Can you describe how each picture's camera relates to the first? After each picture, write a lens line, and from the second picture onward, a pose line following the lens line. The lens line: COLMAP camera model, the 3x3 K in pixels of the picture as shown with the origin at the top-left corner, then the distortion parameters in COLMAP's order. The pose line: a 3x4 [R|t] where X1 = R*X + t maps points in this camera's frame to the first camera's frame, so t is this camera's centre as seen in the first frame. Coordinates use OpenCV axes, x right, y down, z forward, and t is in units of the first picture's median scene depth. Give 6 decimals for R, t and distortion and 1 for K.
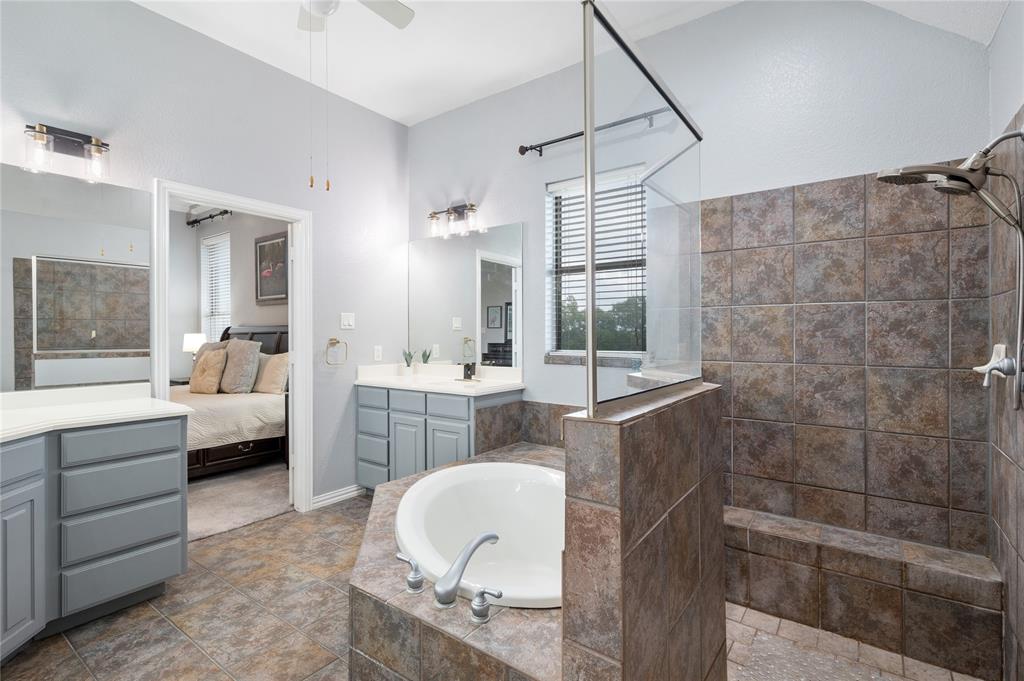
lens RADIAL K [[486.1, 0, 511.4], [0, 486.1, 342.1], [0, 0, 1]] dist [-0.000911, -0.000331]
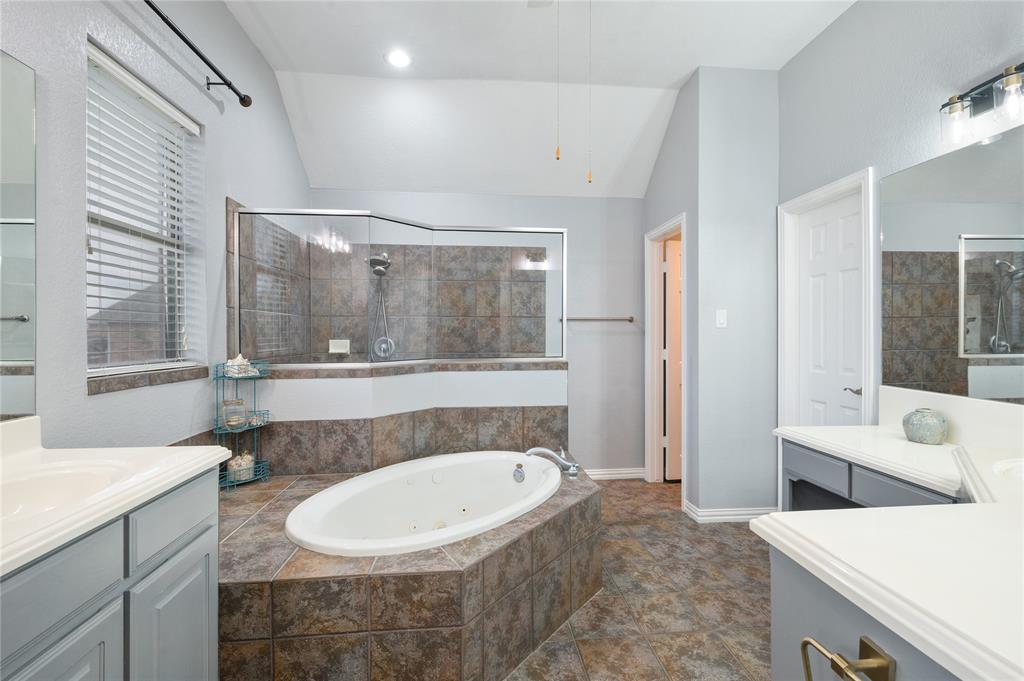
lens RADIAL K [[465.9, 0, 517.4], [0, 465.9, 342.0], [0, 0, 1]] dist [-0.001694, -0.000262]
pose [[-0.671617, -0.008888, 0.740846, -0.577705], [0.015492, 0.999541, 0.026035, -0.015186], [-0.740737, 0.028963, -0.671171, 0.999351]]
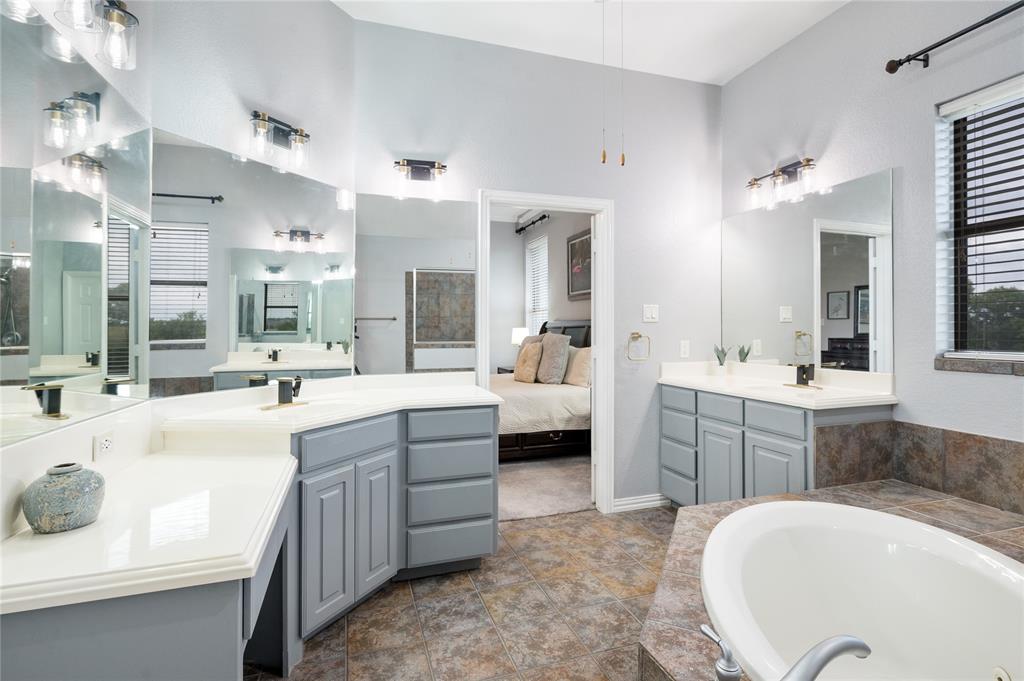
lens RADIAL K [[491.8, 0, 509.9], [0, 491.8, 329.5], [0, 0, 1]] dist [0.001252, -0.000302]
pose [[0.815236, -0.002807, -0.579122, -0.017377], [-0.004857, 0.999920, -0.011684, -0.000729], [0.579108, 0.012338, 0.815157, 0.098078]]
